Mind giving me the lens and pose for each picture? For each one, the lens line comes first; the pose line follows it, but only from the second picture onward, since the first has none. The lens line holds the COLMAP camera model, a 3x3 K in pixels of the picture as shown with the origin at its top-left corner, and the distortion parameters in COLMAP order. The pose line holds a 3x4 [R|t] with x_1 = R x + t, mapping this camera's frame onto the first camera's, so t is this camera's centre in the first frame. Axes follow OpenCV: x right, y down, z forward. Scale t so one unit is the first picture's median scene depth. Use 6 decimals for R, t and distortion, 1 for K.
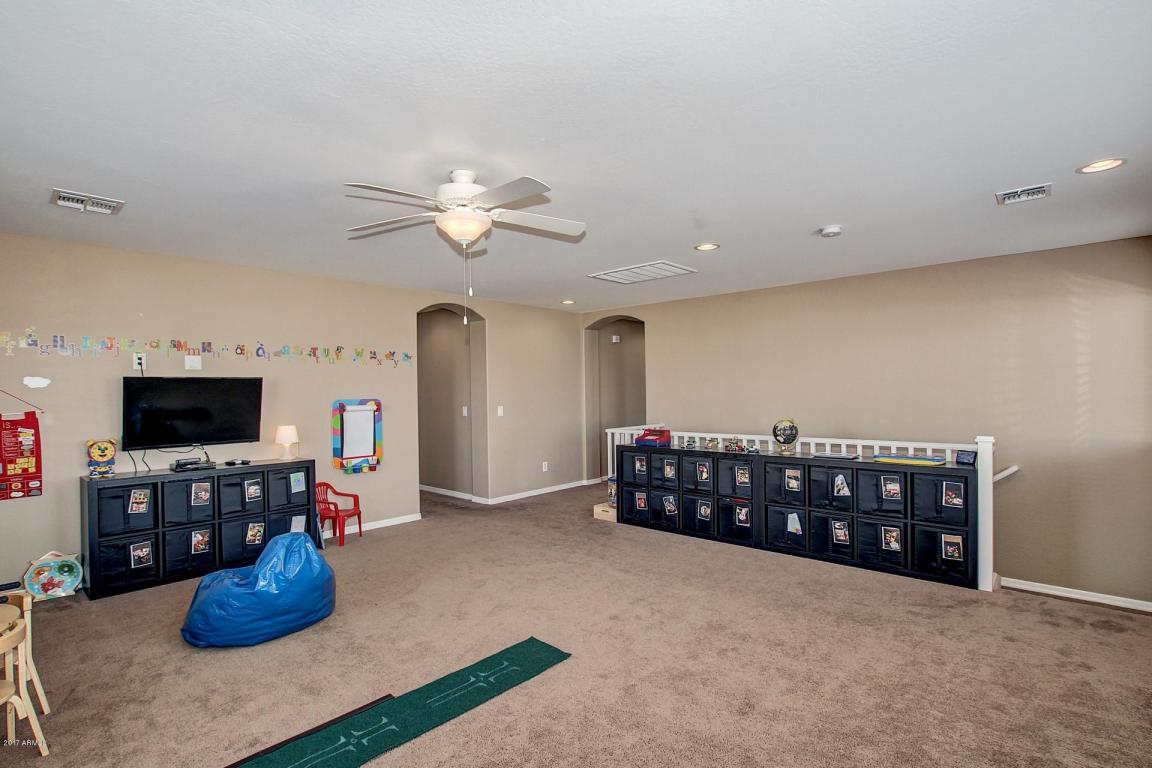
lens RADIAL K [[533.9, 0, 575.8], [0, 533.9, 392.9], [0, 0, 1]] dist [-0.028274, 0.001571]
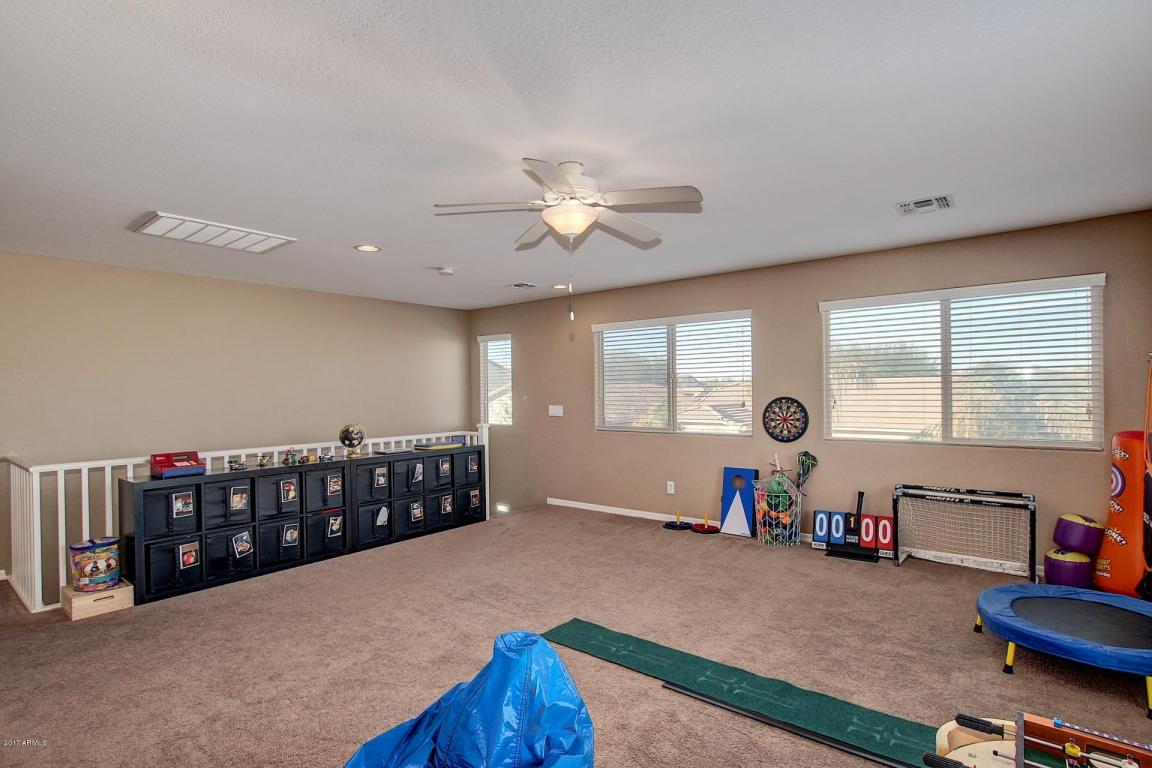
lens RADIAL K [[533.9, 0, 575.8], [0, 533.9, 392.9], [0, 0, 1]] dist [-0.028274, 0.001571]
pose [[-0.019578, 0.010924, 0.999749, -0.587430], [0.017930, 0.999783, -0.010573, 0.006865], [-0.999648, 0.017719, -0.019770, 0.513738]]
